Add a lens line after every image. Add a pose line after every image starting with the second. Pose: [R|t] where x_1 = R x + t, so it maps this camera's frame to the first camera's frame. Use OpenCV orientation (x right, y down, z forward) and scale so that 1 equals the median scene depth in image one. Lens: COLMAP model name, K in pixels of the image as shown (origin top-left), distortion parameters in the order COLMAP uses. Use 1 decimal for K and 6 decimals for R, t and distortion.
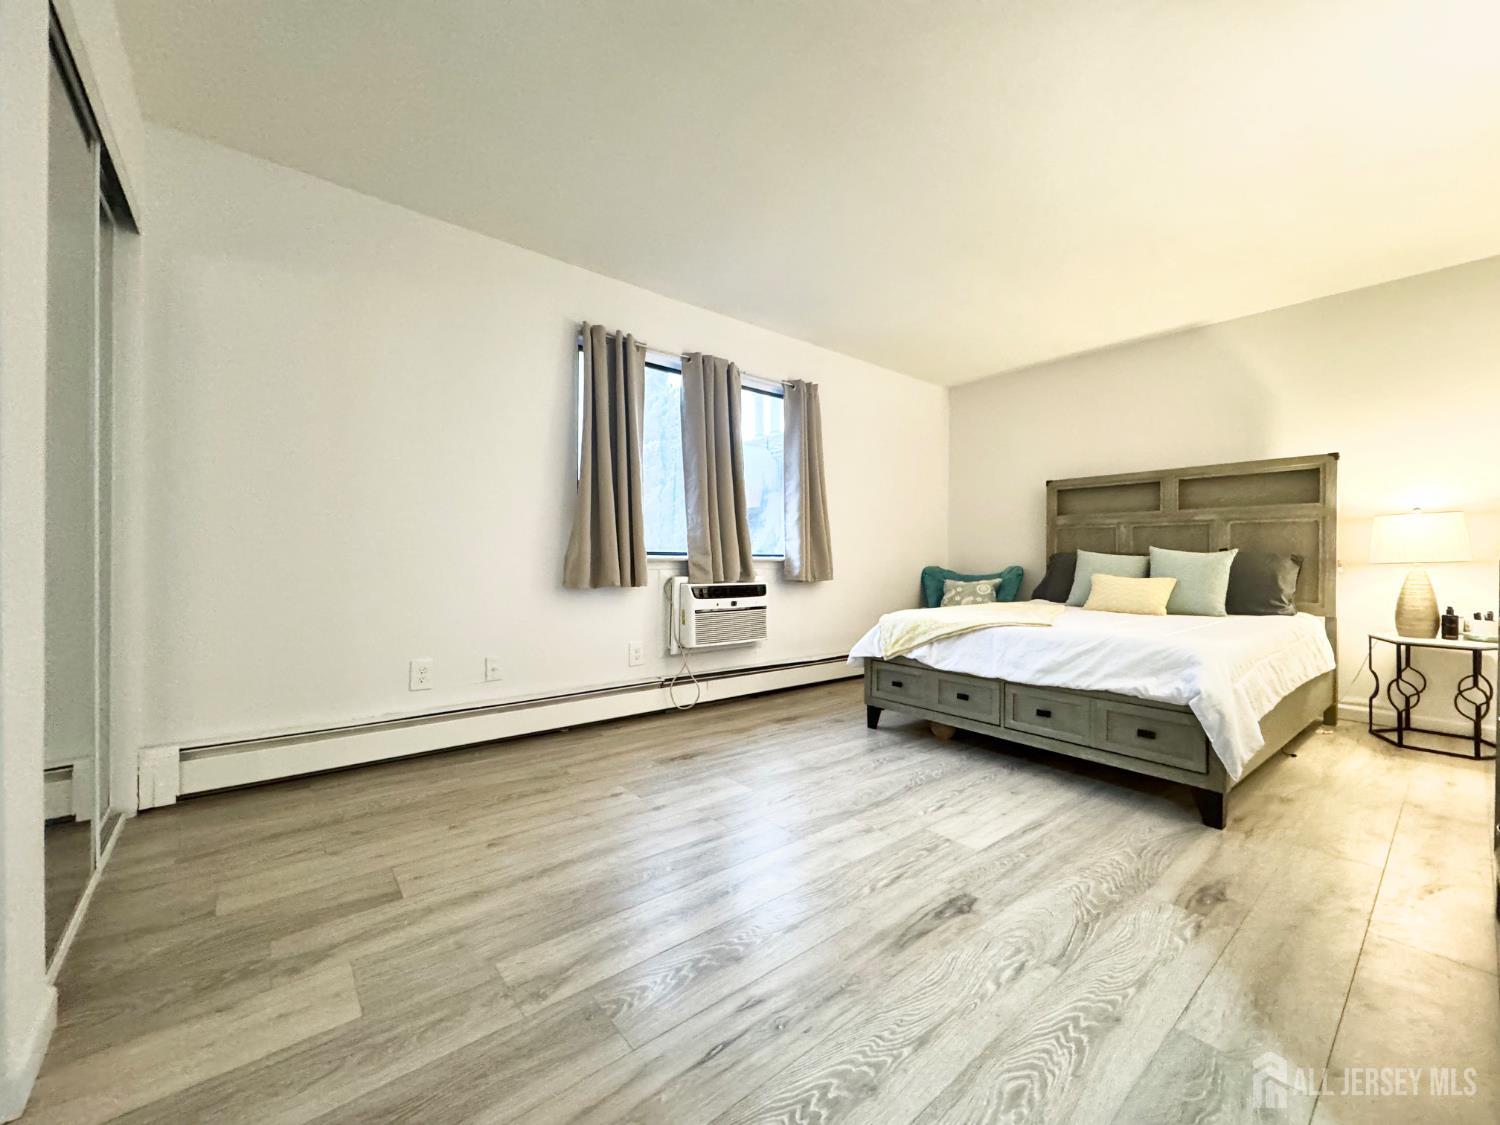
lens RADIAL K [[595.0, 0, 749.3], [0, 595.0, 559.1], [0, 0, 1]] dist [-0.001993, 0.000274]
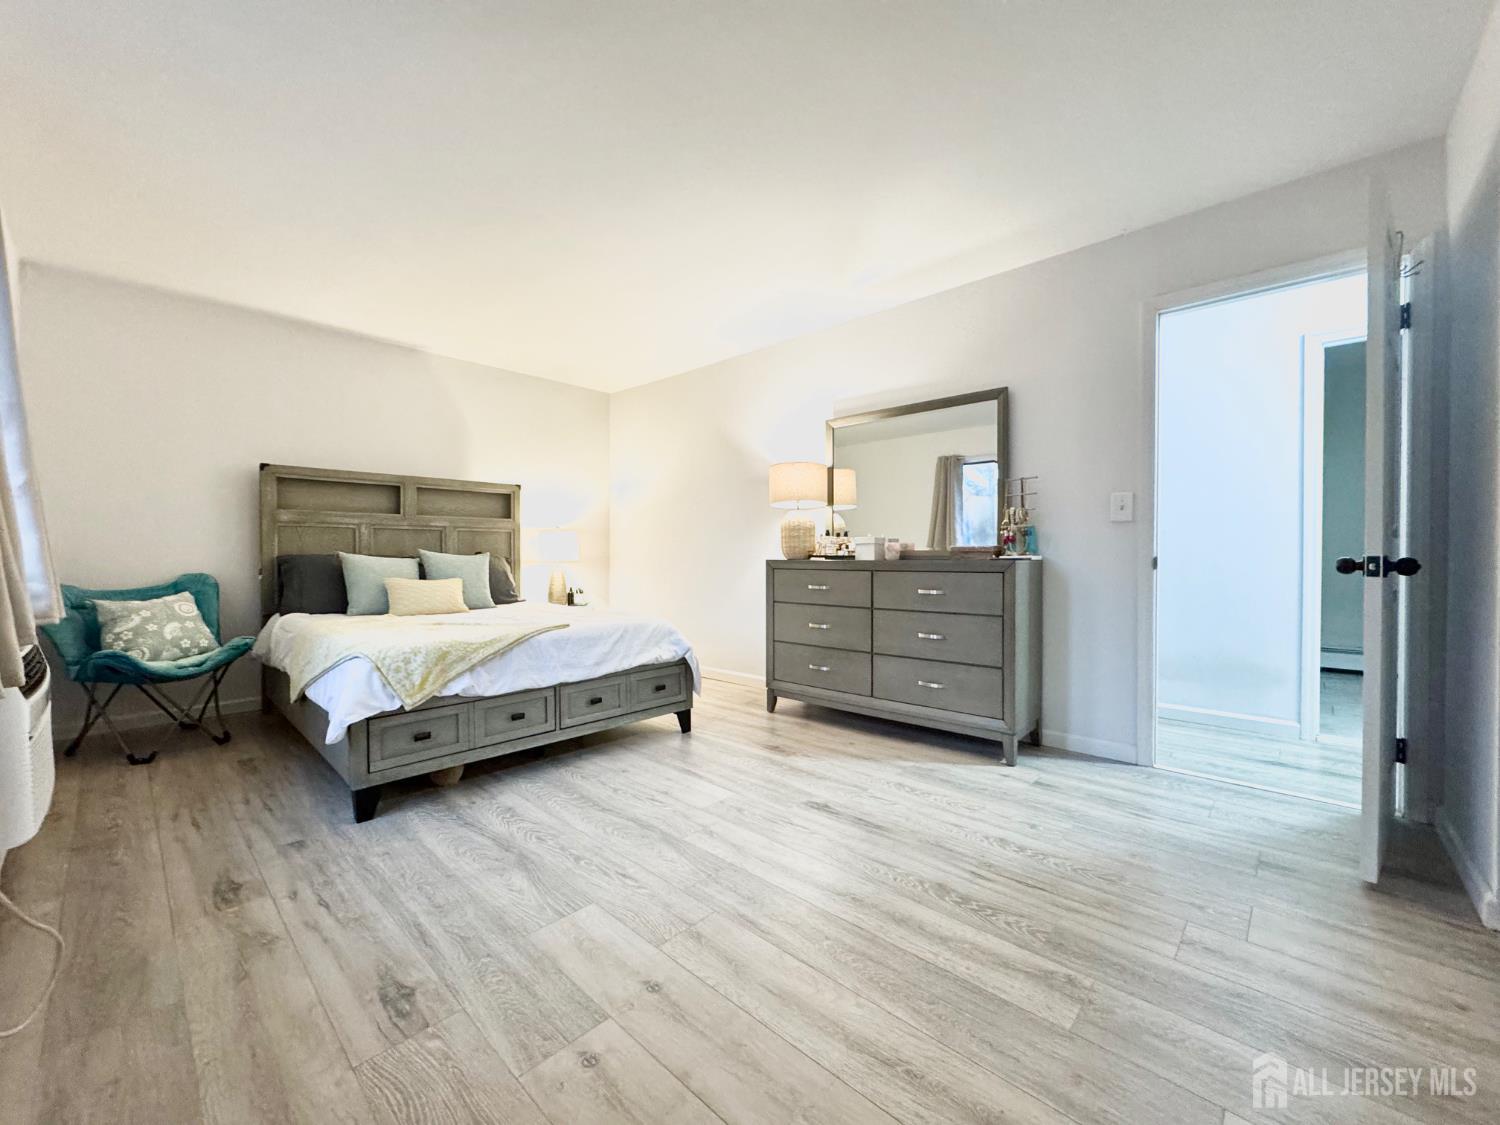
lens RADIAL K [[595.0, 0, 750.8], [0, 595.0, 559.5], [0, 0, 1]] dist [-0.001993, 0.000274]
pose [[-0.129201, -0.014420, 0.991514, -0.591502], [0.000569, 0.999893, 0.014616, -0.025019], [-0.991618, 0.002453, -0.129179, 0.753111]]
